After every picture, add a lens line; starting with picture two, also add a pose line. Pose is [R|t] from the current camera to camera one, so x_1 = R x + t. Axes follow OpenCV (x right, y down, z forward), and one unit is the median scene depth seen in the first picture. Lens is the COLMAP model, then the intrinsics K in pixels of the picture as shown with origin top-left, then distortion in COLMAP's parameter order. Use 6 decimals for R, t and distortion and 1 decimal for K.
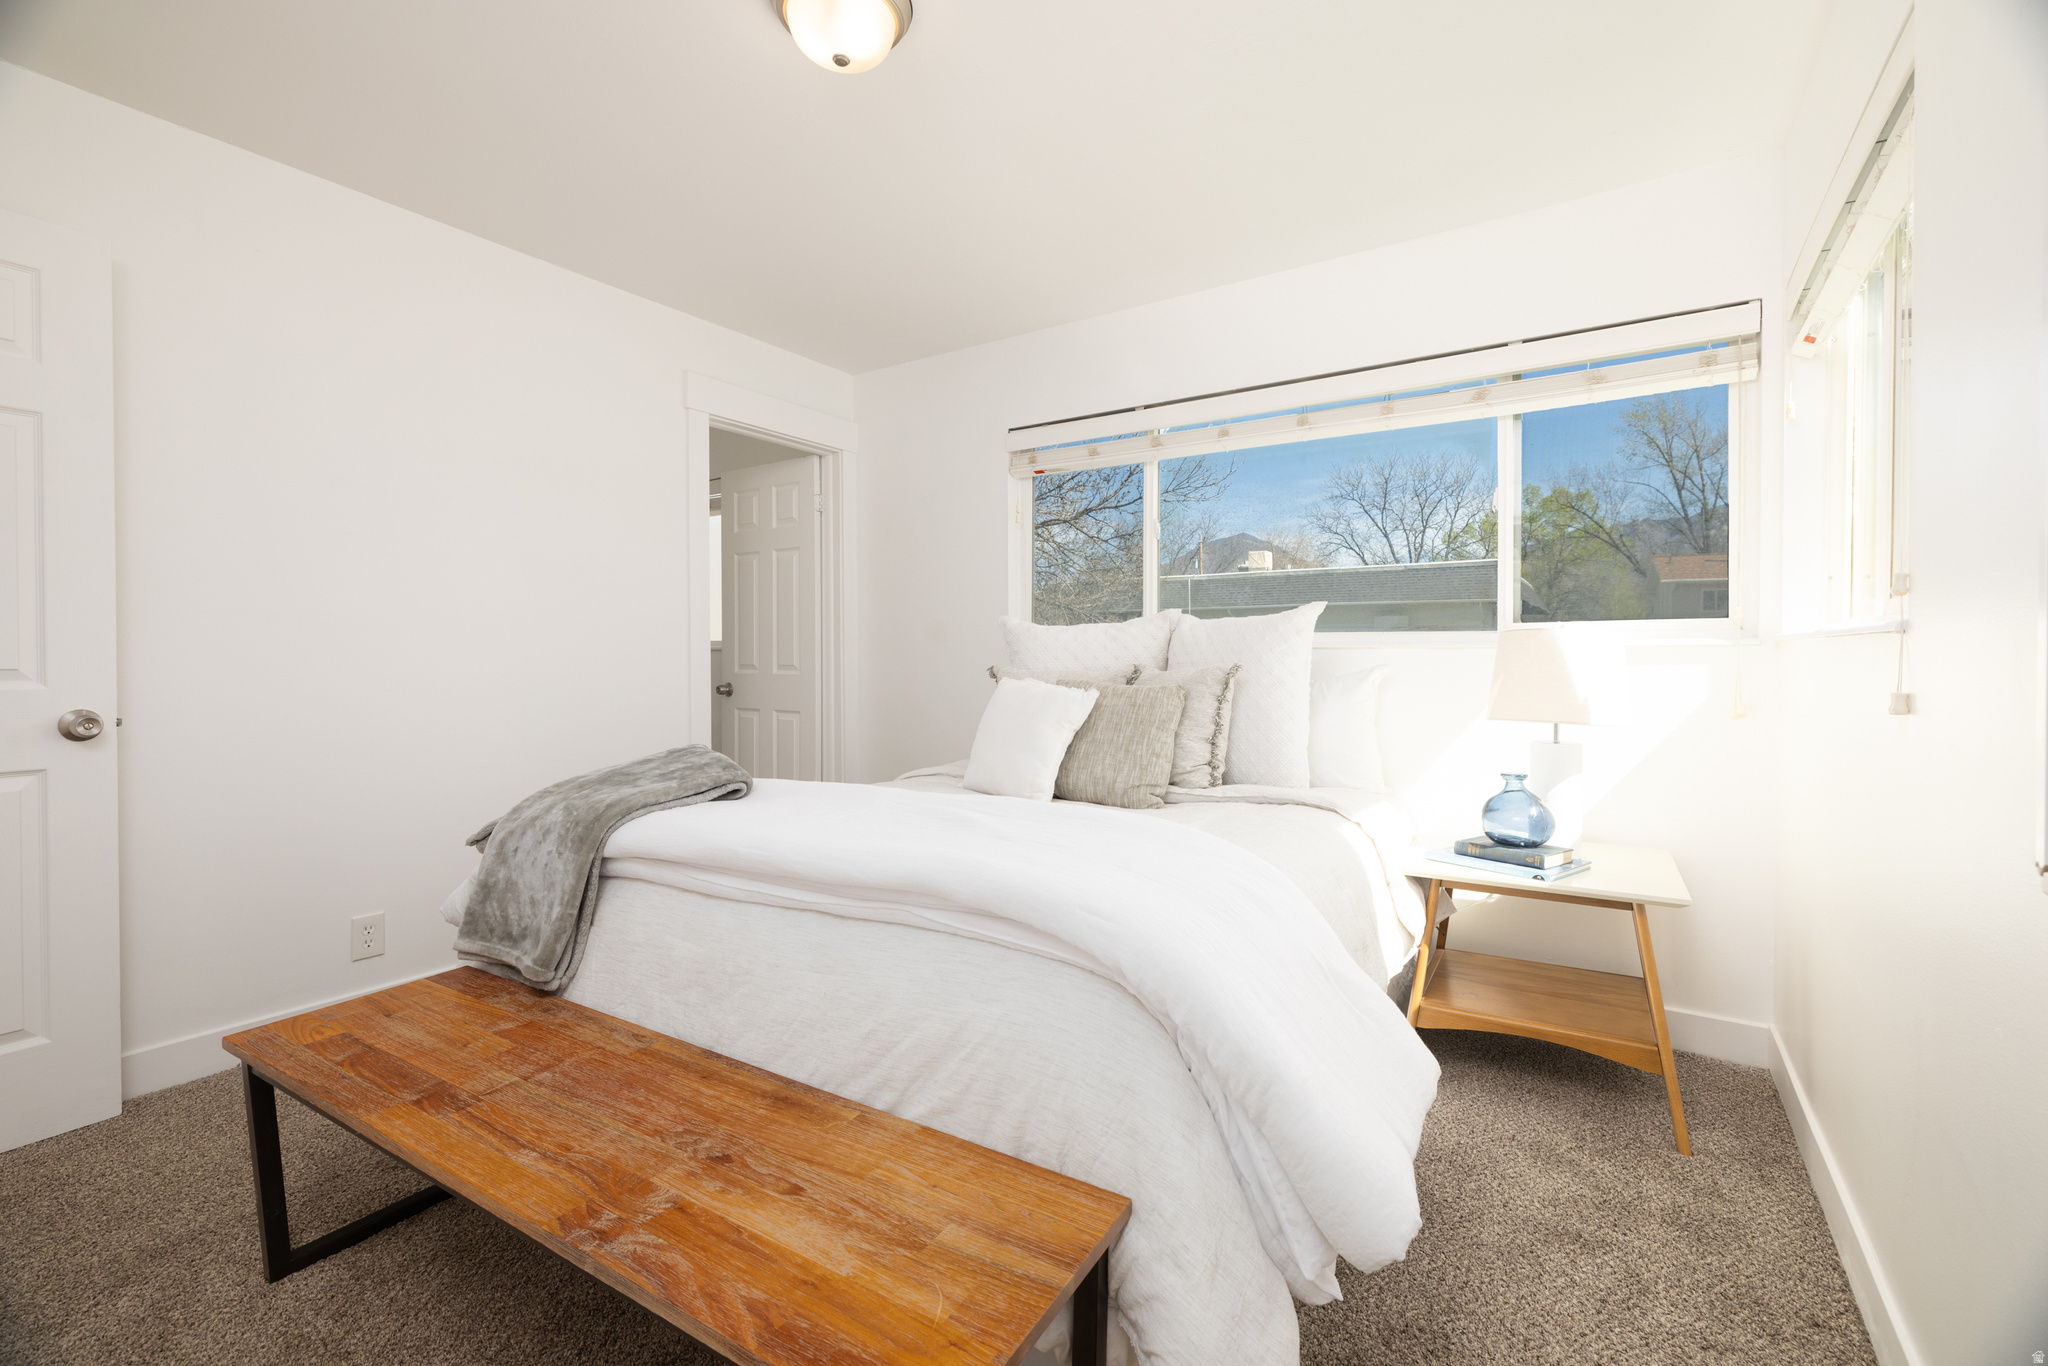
lens RADIAL K [[880.1, 0, 1028.4], [0, 880.1, 670.8], [0, 0, 1]] dist [-0.000268, 0.000530]
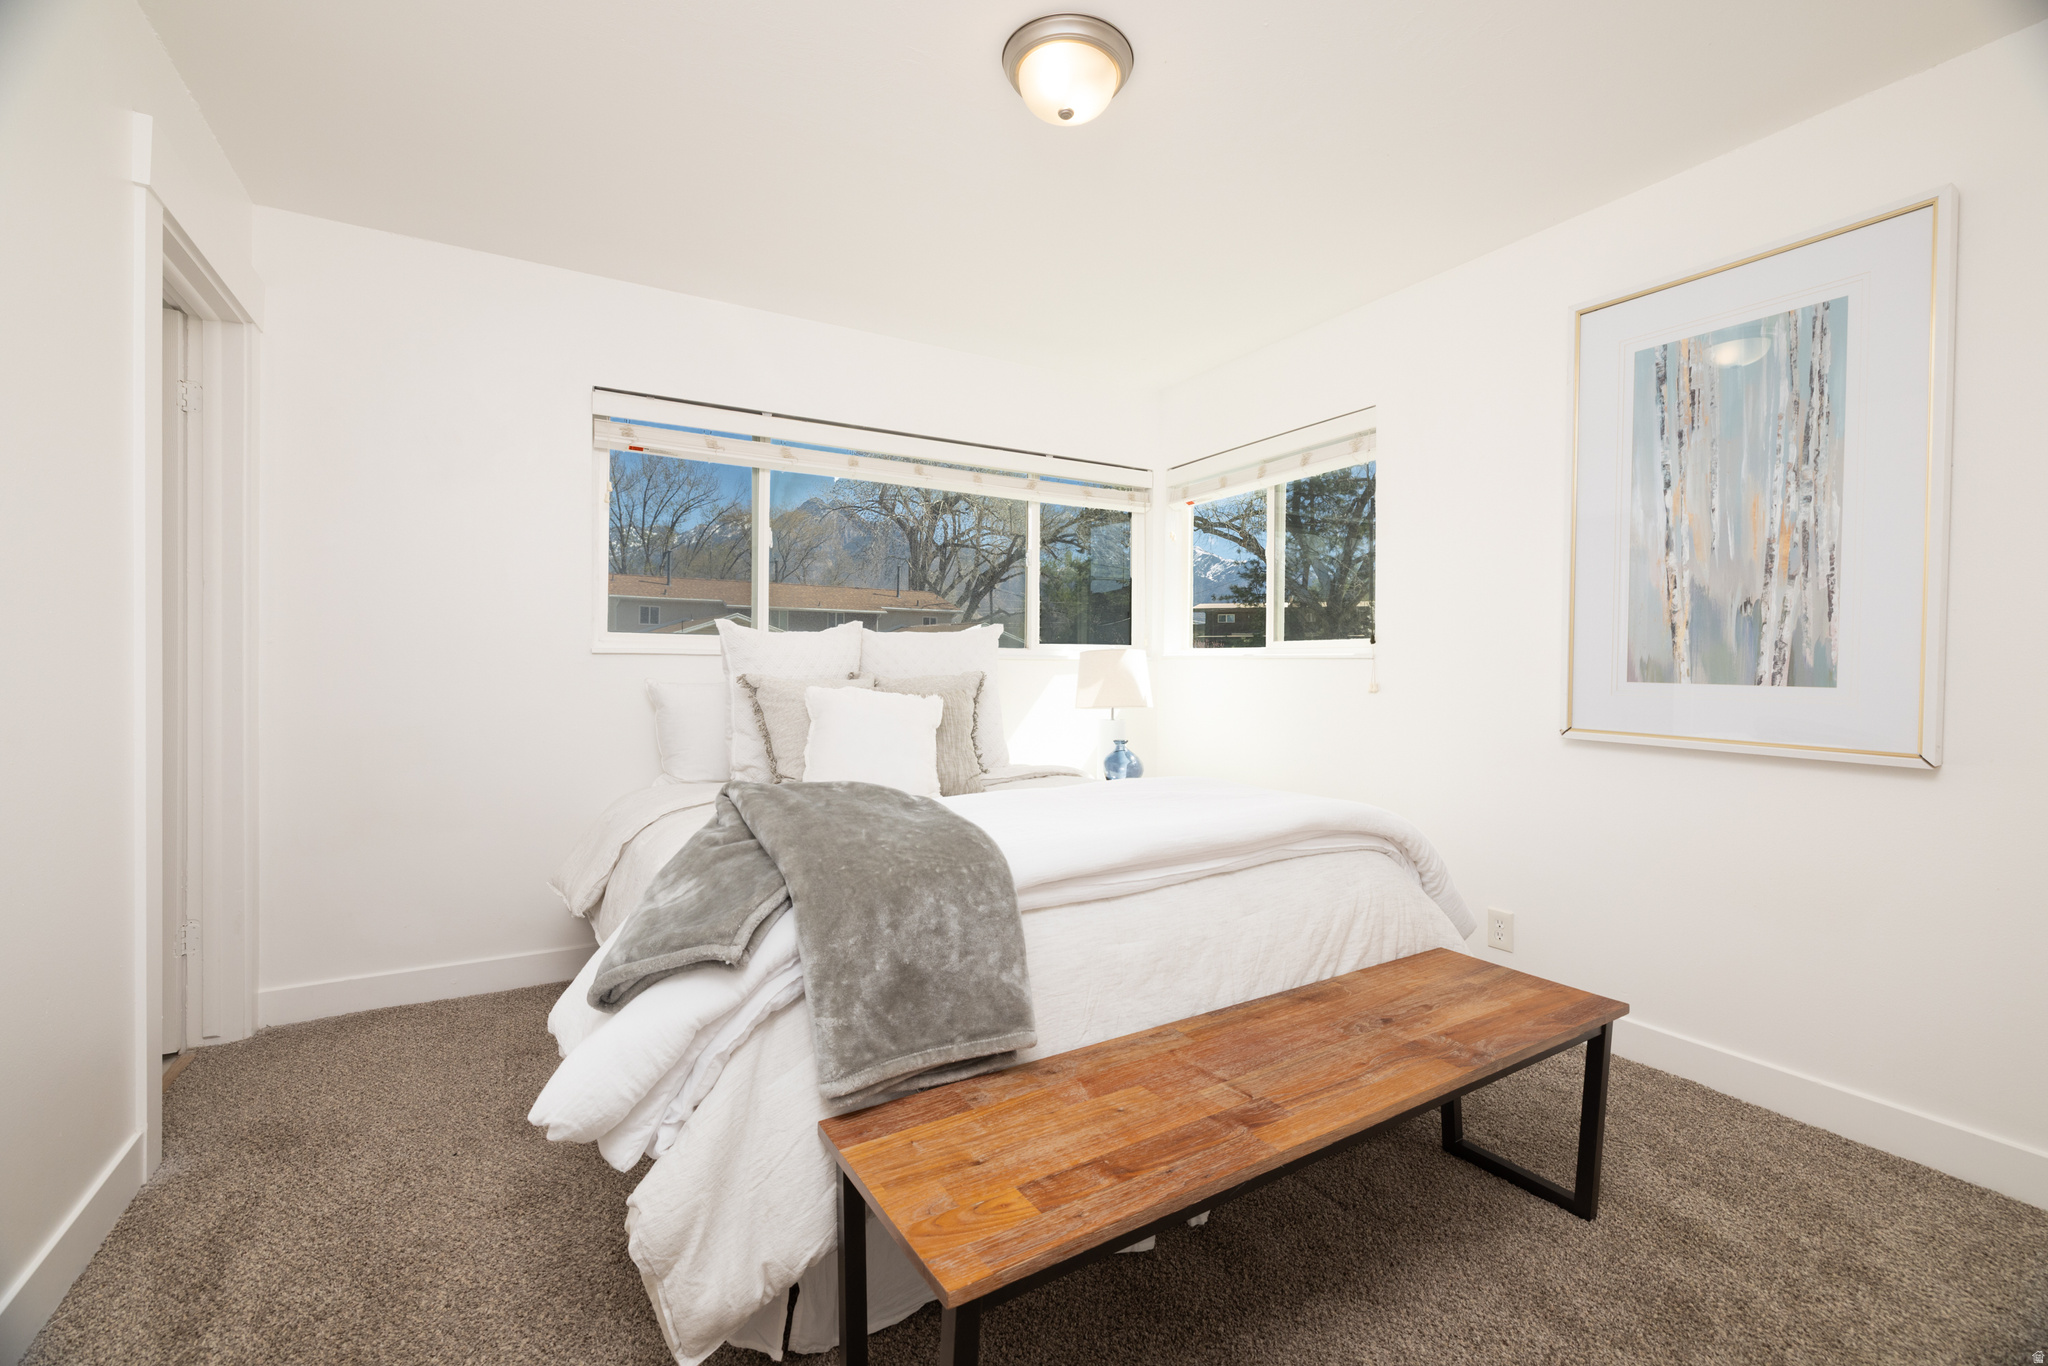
lens RADIAL K [[880.1, 0, 1028.4], [0, 880.1, 670.8], [0, 0, 1]] dist [-0.000268, 0.000530]
pose [[0.437981, -0.001887, 0.898982, -1.522325], [0.007828, 0.999968, -0.001716, -0.011674], [-0.898950, 0.007789, 0.437982, 0.721589]]
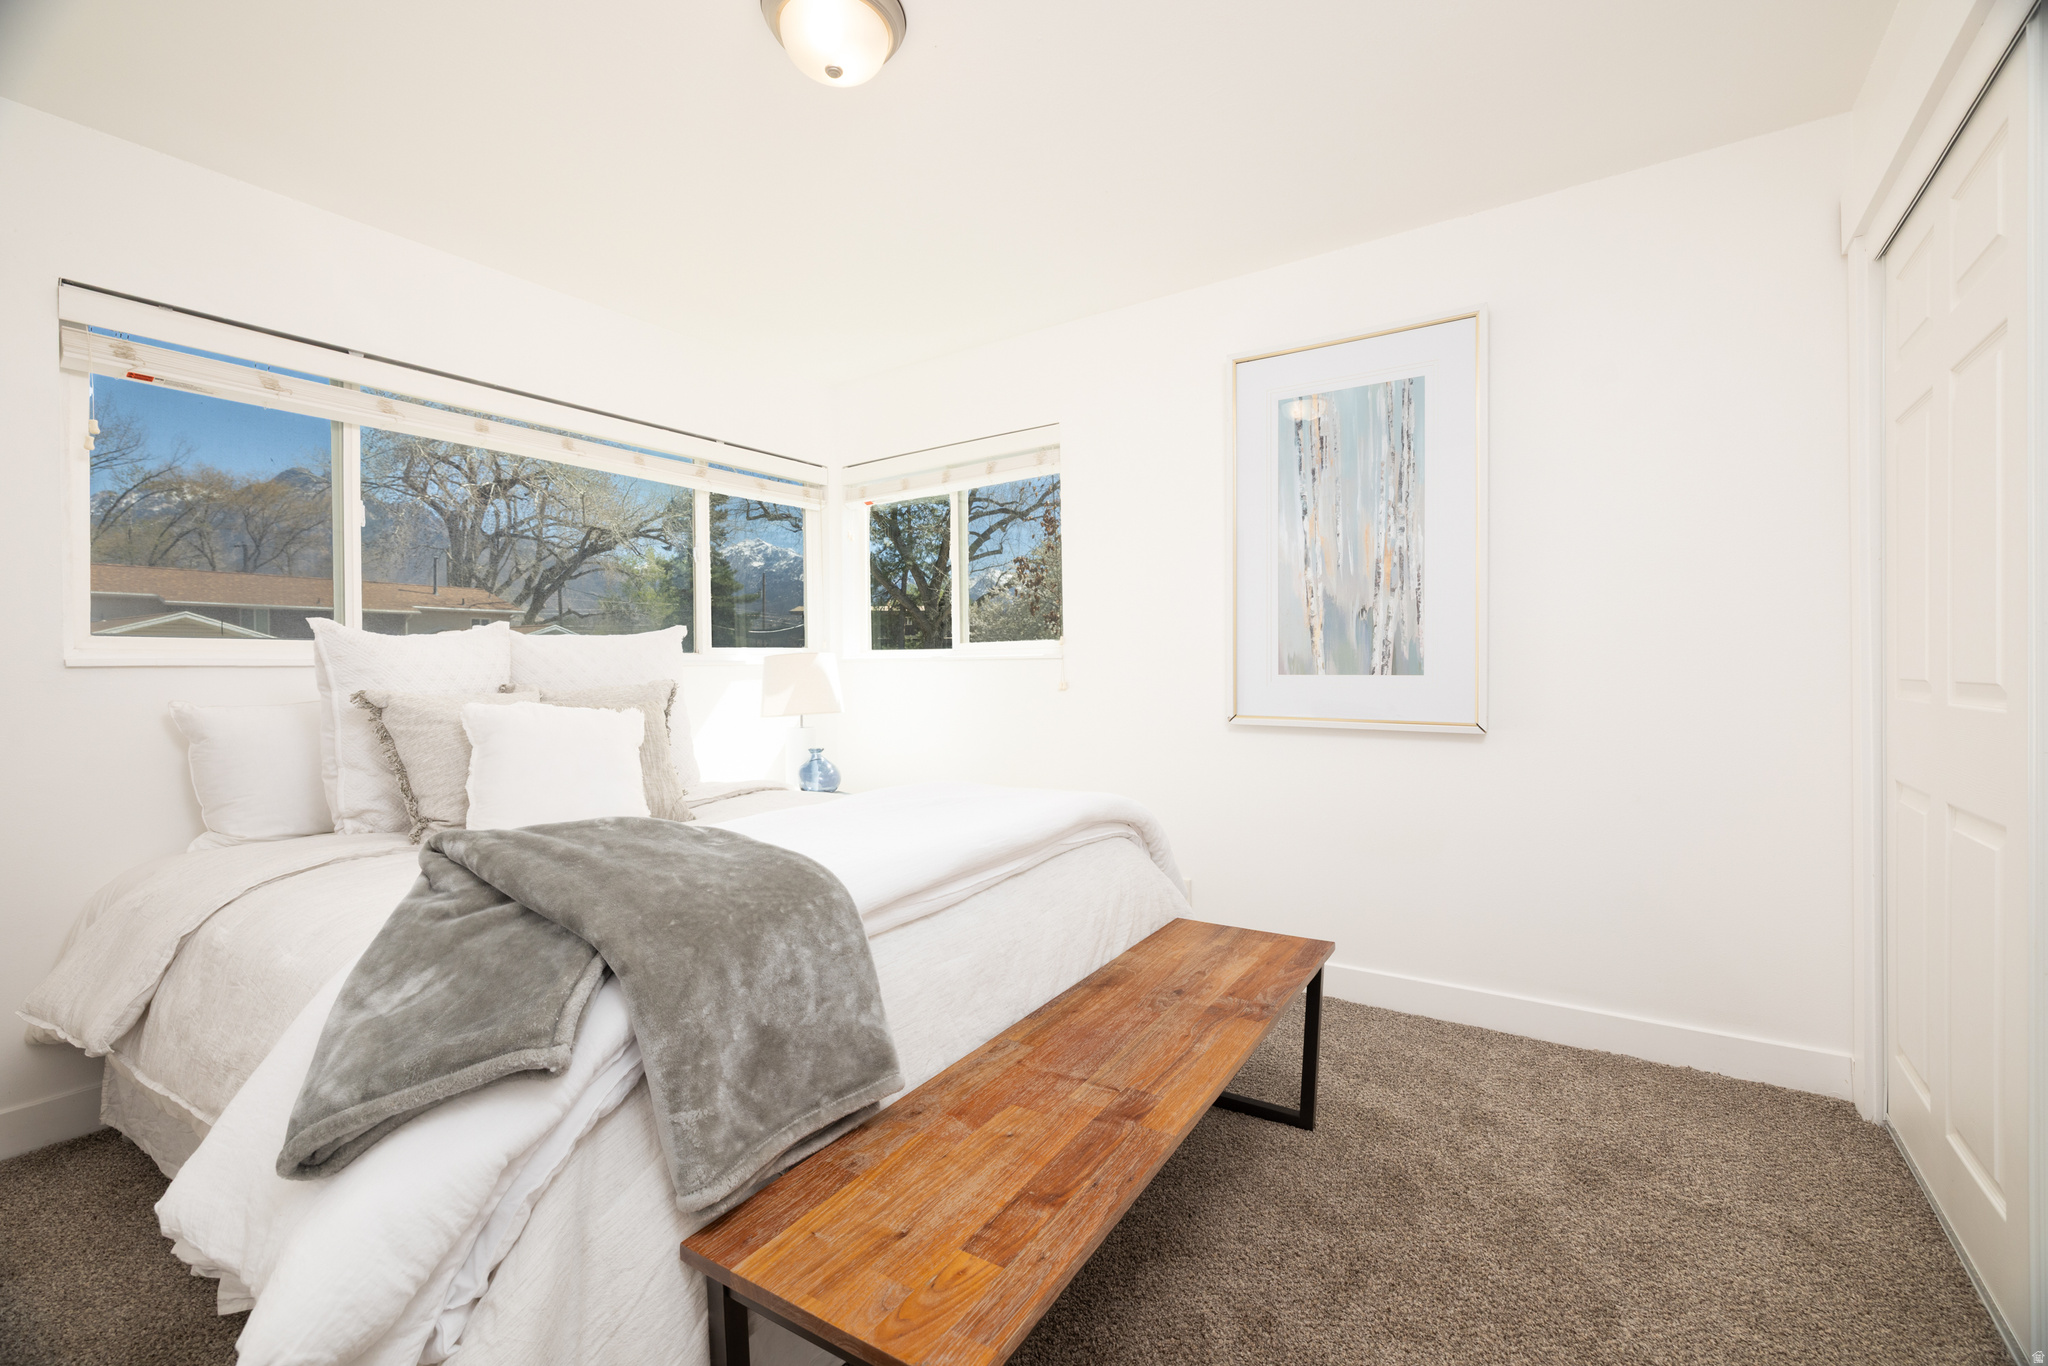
lens RADIAL K [[880.1, 0, 1028.4], [0, 880.1, 670.8], [0, 0, 1]] dist [-0.000268, 0.000530]
pose [[0.003641, -0.003471, 0.999987, -1.527720], [0.029682, 0.999554, 0.003361, -0.017240], [-0.999553, 0.029670, 0.003742, 1.003330]]
